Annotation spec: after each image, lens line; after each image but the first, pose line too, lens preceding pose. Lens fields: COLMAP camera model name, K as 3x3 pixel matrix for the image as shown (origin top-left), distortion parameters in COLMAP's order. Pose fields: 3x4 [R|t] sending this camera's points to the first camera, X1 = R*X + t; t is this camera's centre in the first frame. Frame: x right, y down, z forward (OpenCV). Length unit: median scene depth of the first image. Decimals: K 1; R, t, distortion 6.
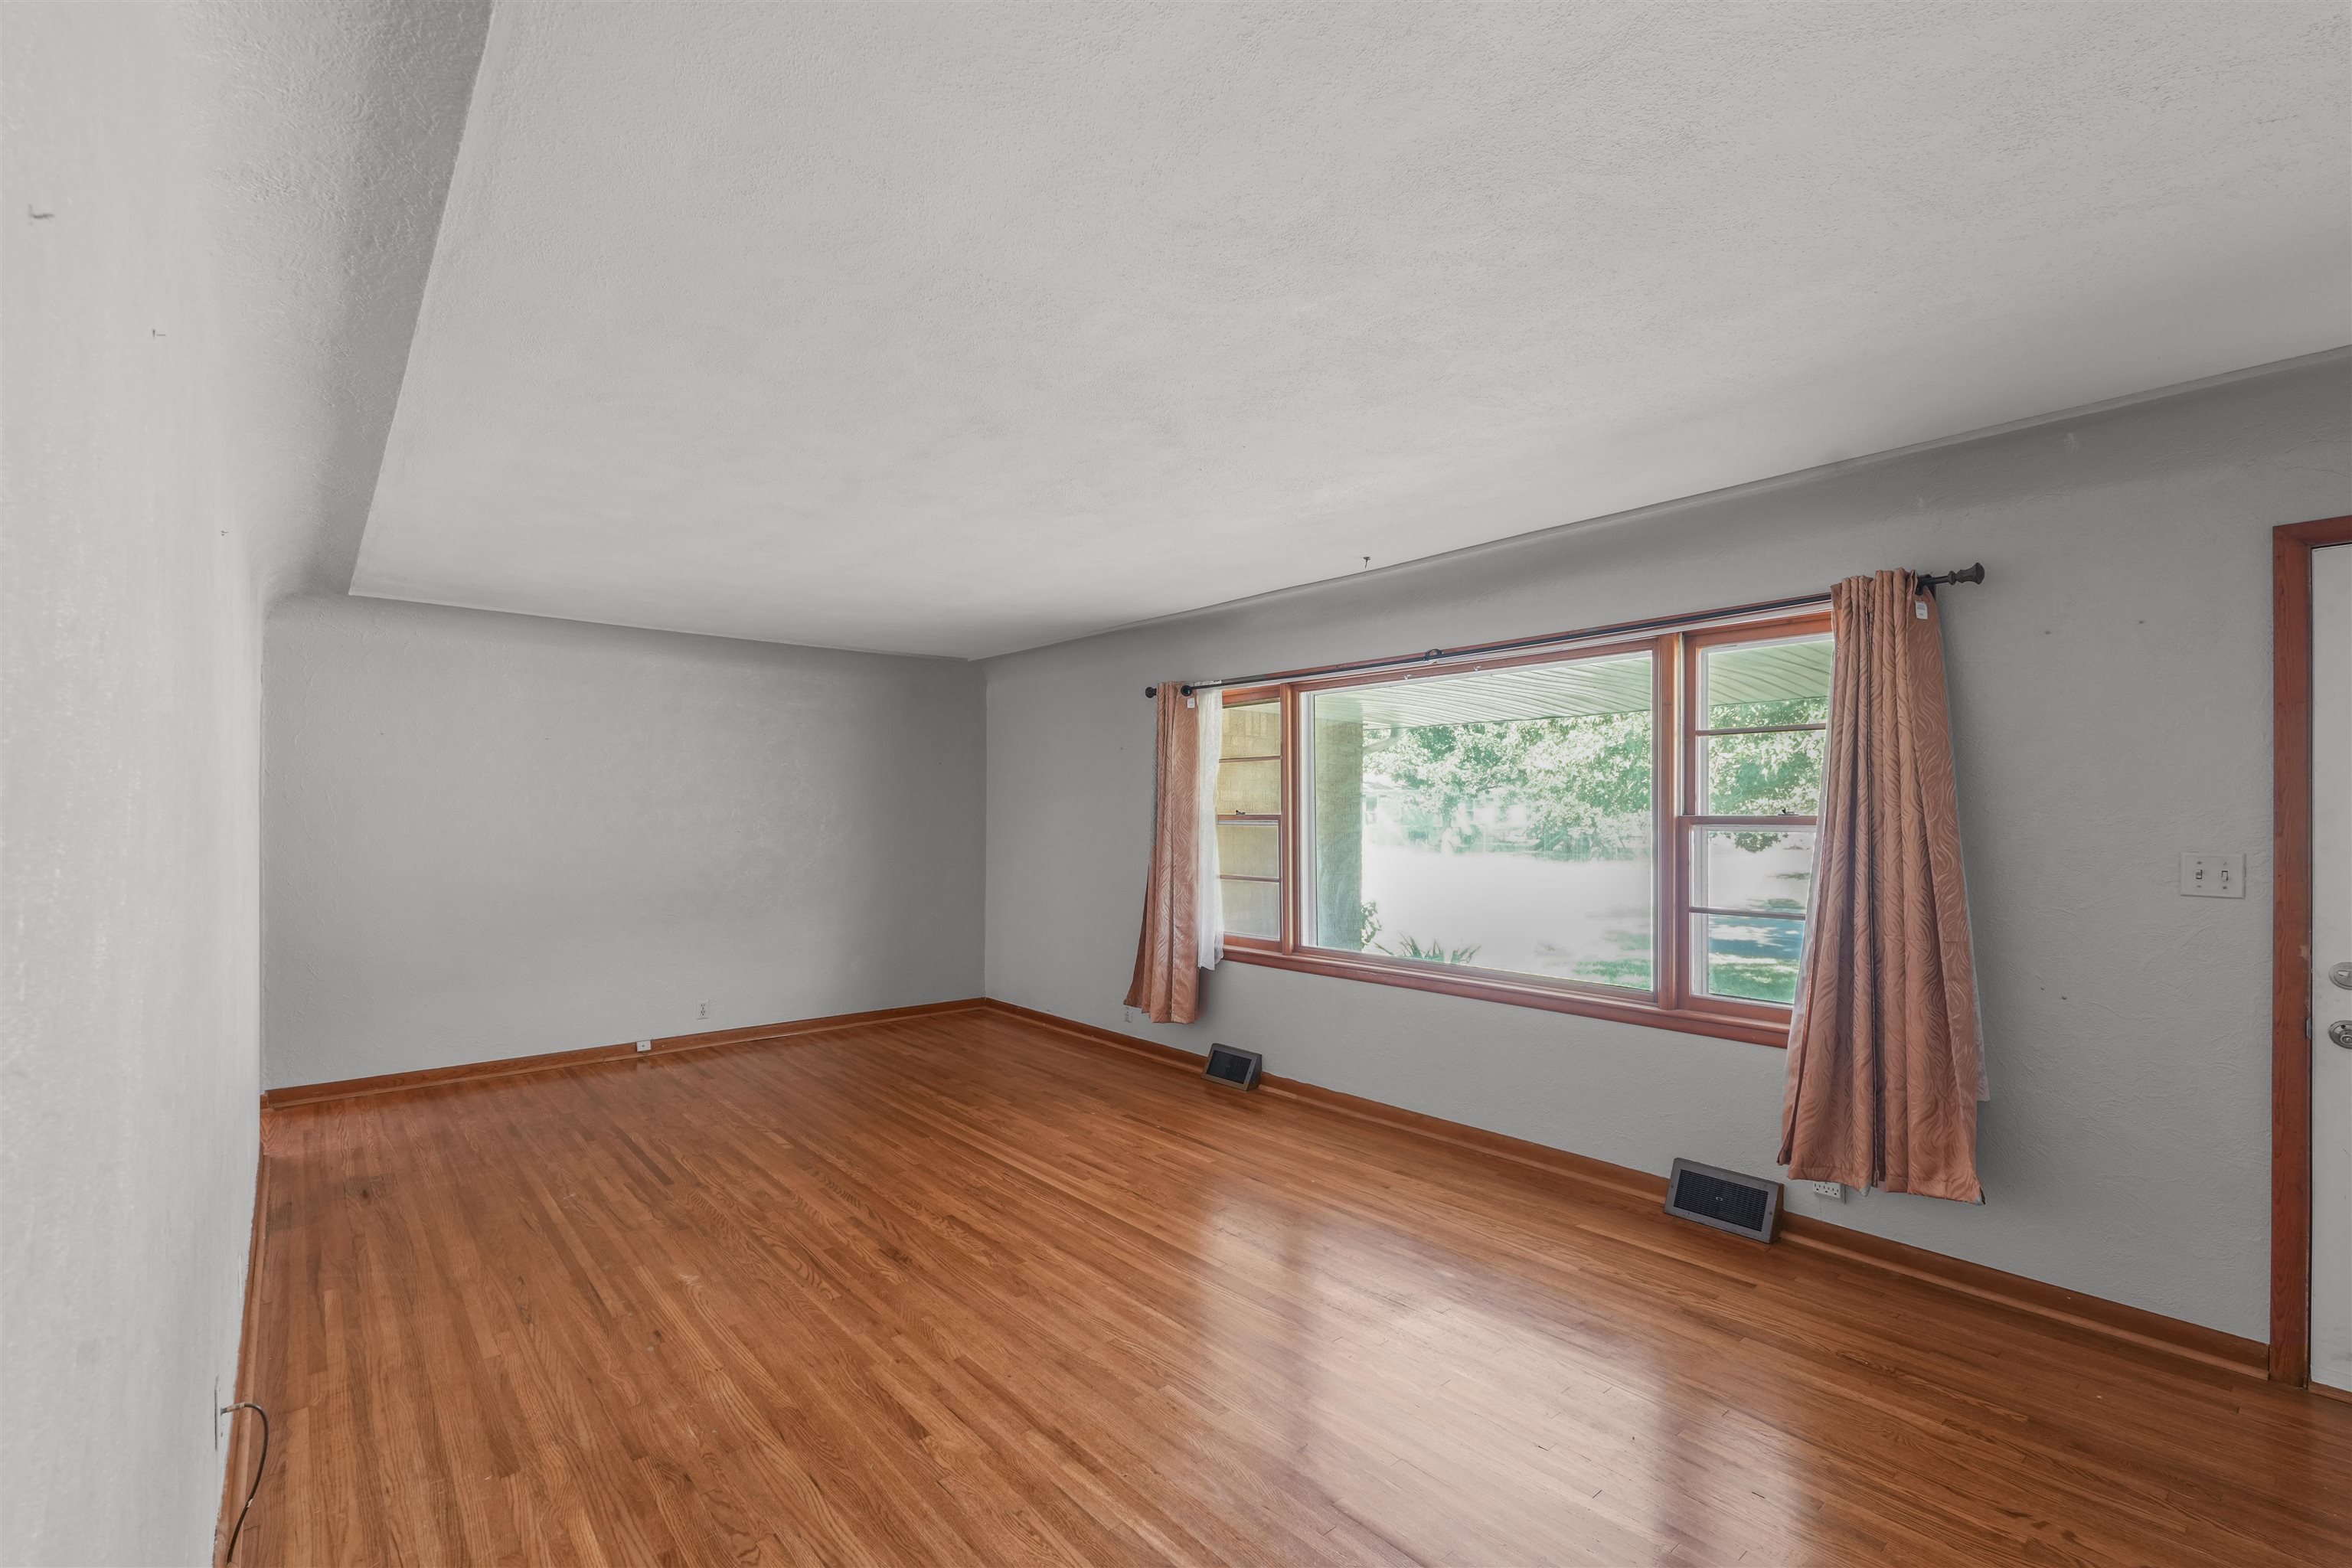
lens RADIAL K [[1028.0, 0, 1176.7], [0, 1028.0, 789.9], [0, 0, 1]] dist [0.001911, -0.000152]
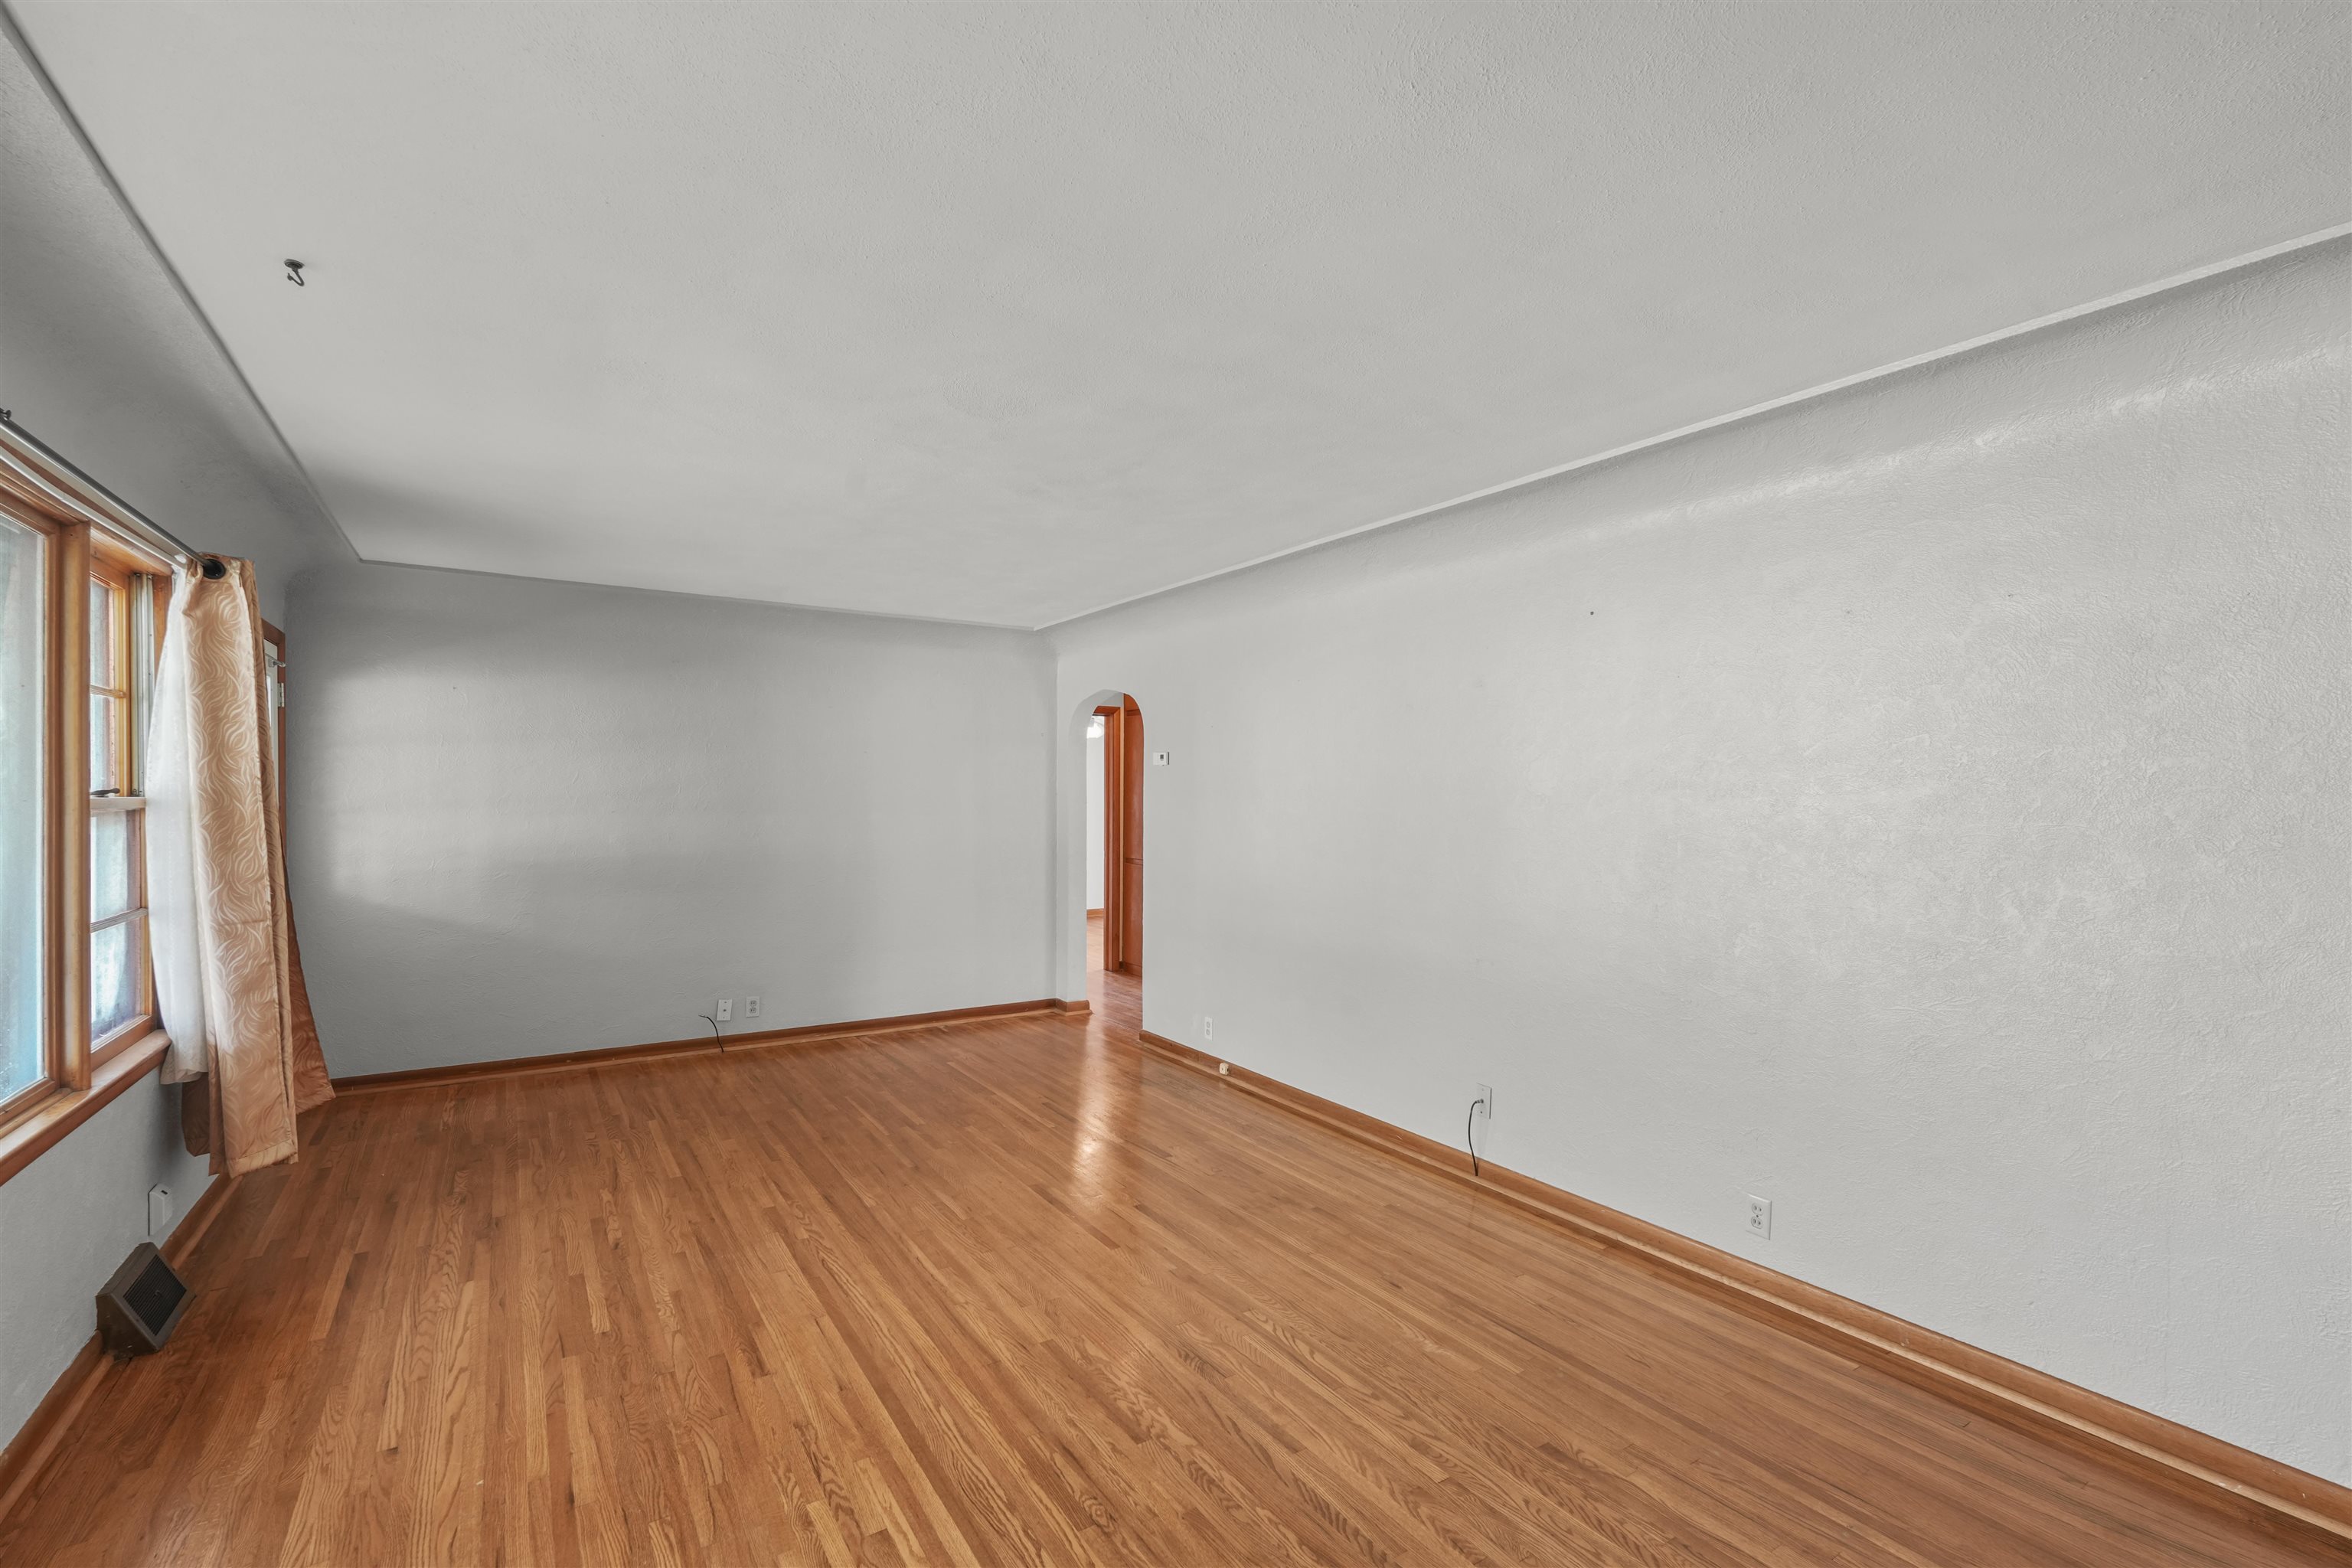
lens RADIAL K [[1028.0, 0, 1180.8], [0, 1028.0, 799.3], [0, 0, 1]] dist [0.001911, -0.000152]
pose [[-0.991525, -0.003158, 0.129878, -0.343579], [-0.005245, 0.999862, -0.015735, 0.034793], [-0.129810, -0.016282, -0.991405, 1.711518]]
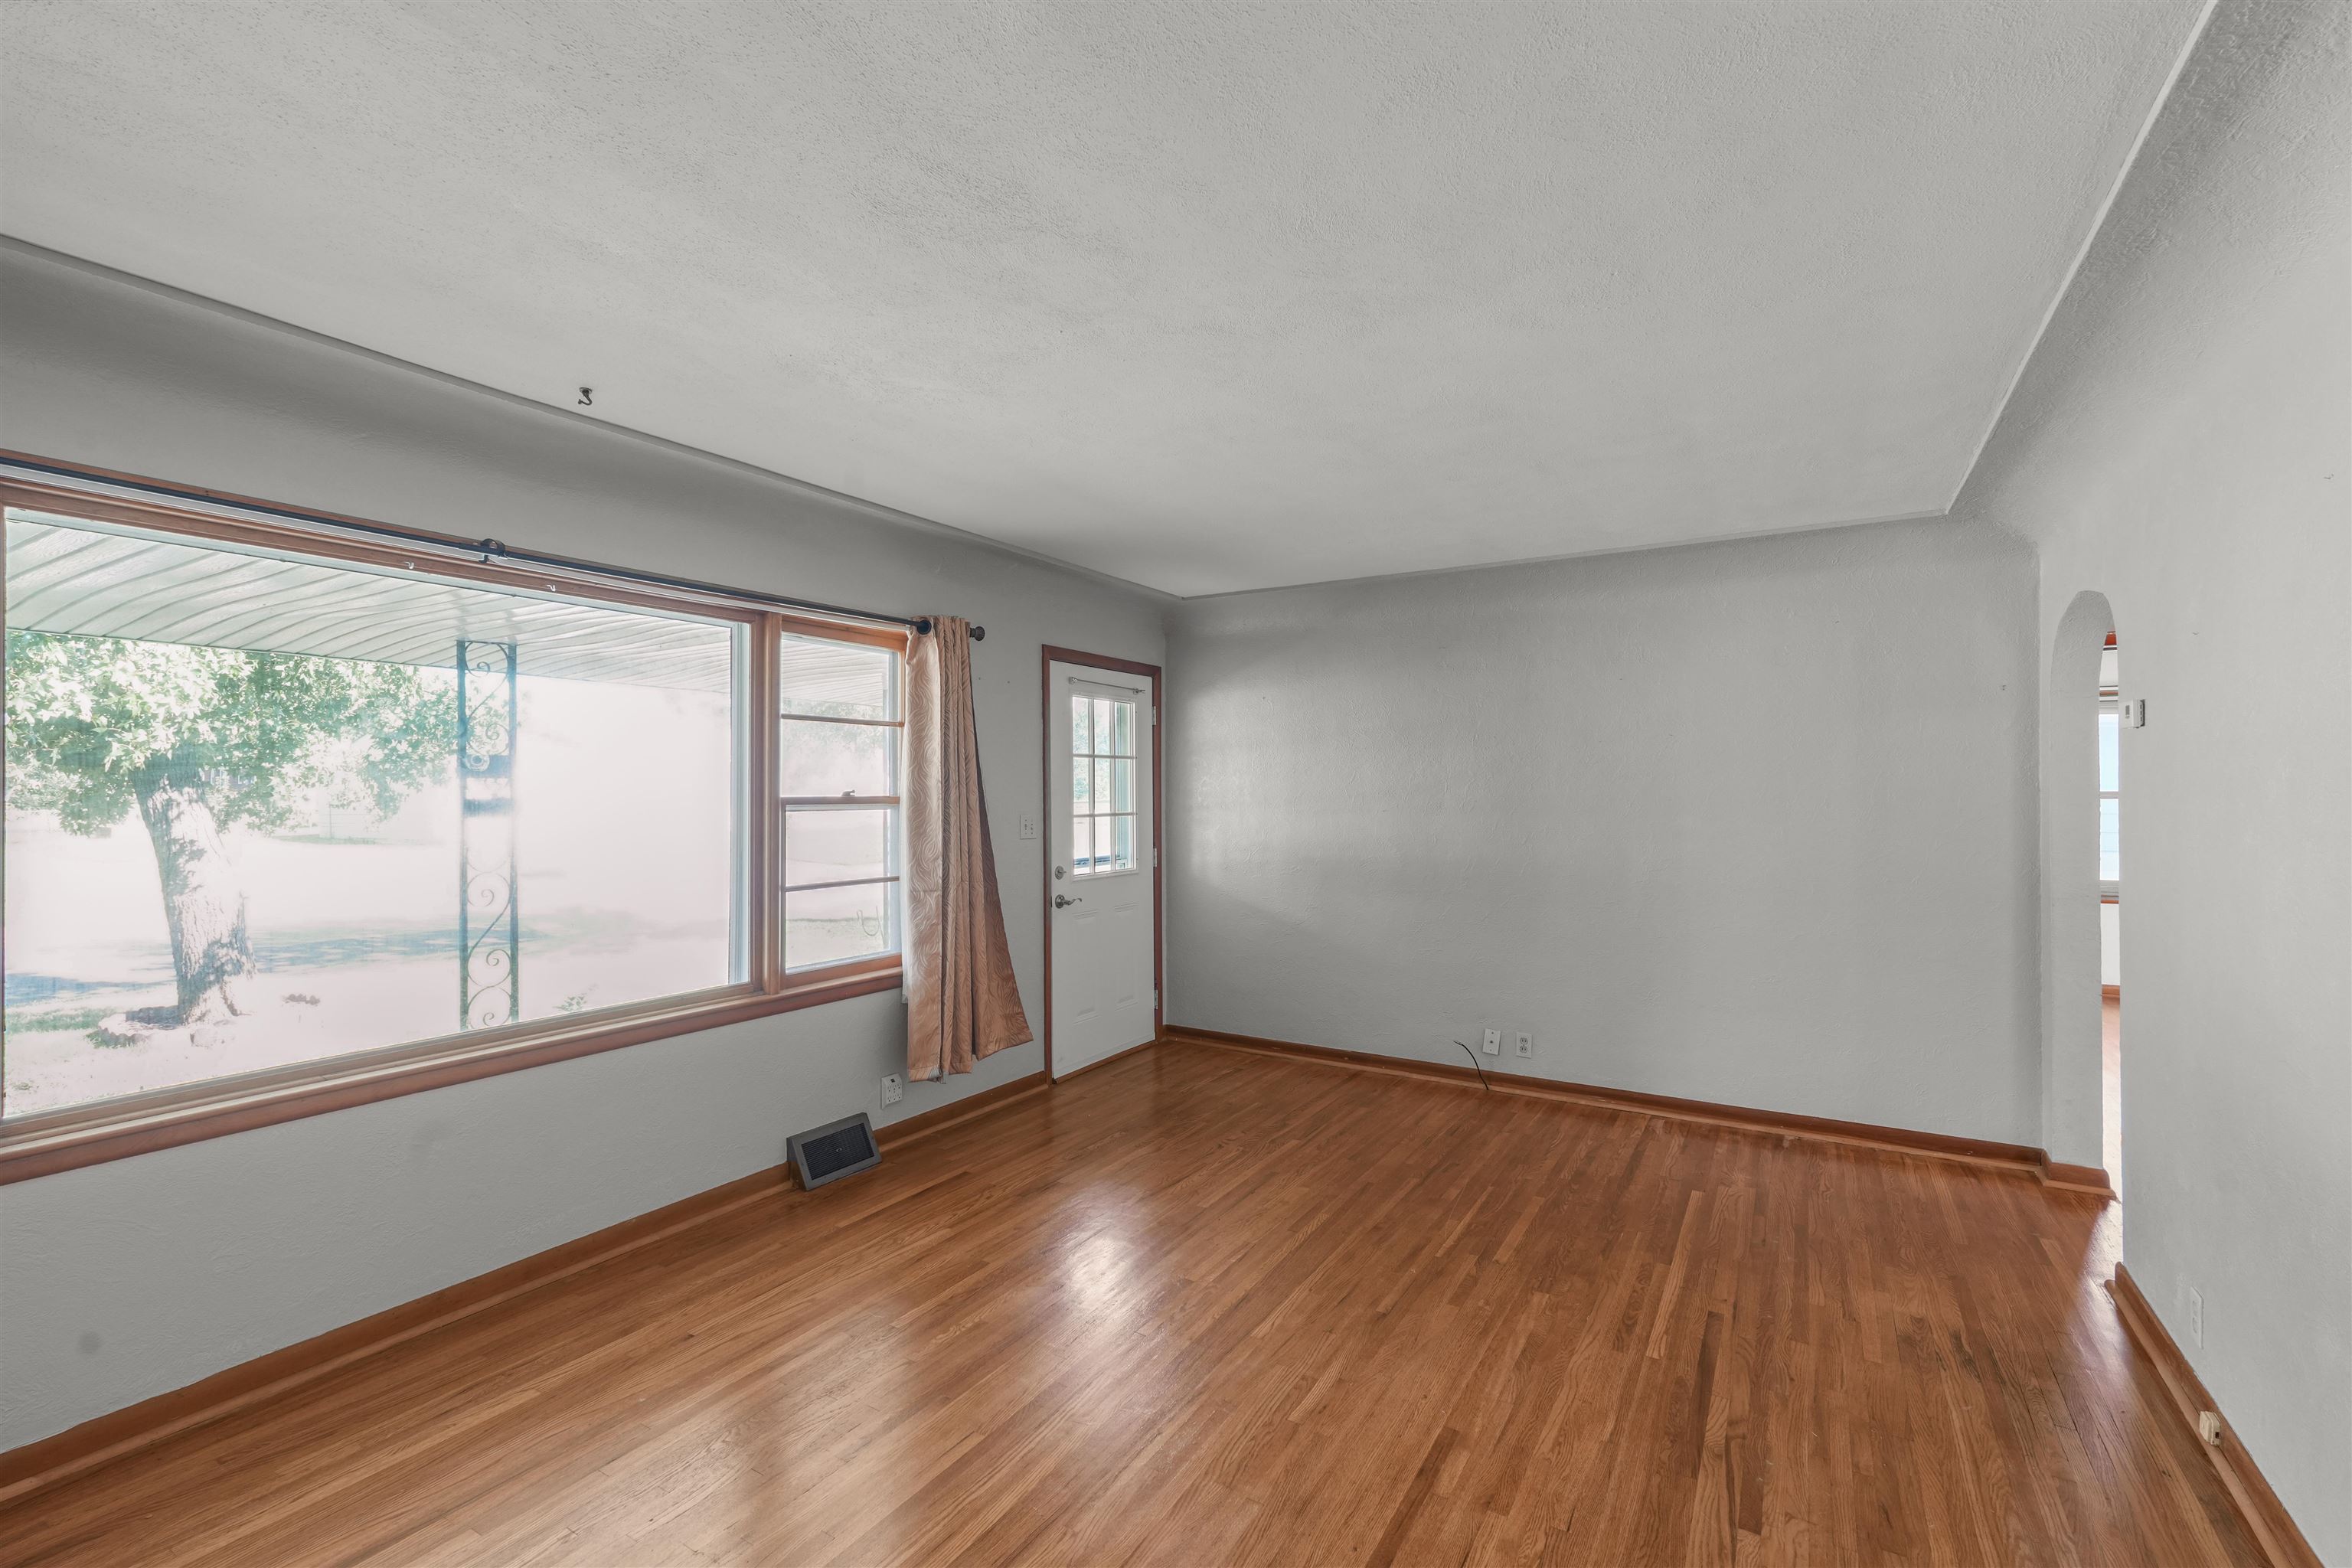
lens RADIAL K [[1028.0, 0, 1171.7], [0, 1028.0, 788.9], [0, 0, 1]] dist [0.001911, -0.000152]
pose [[-0.308302, 0.004321, 0.951279, -0.627903], [-0.016680, 0.999811, -0.009947, 0.021961], [-0.951142, -0.018934, -0.308171, 1.030045]]
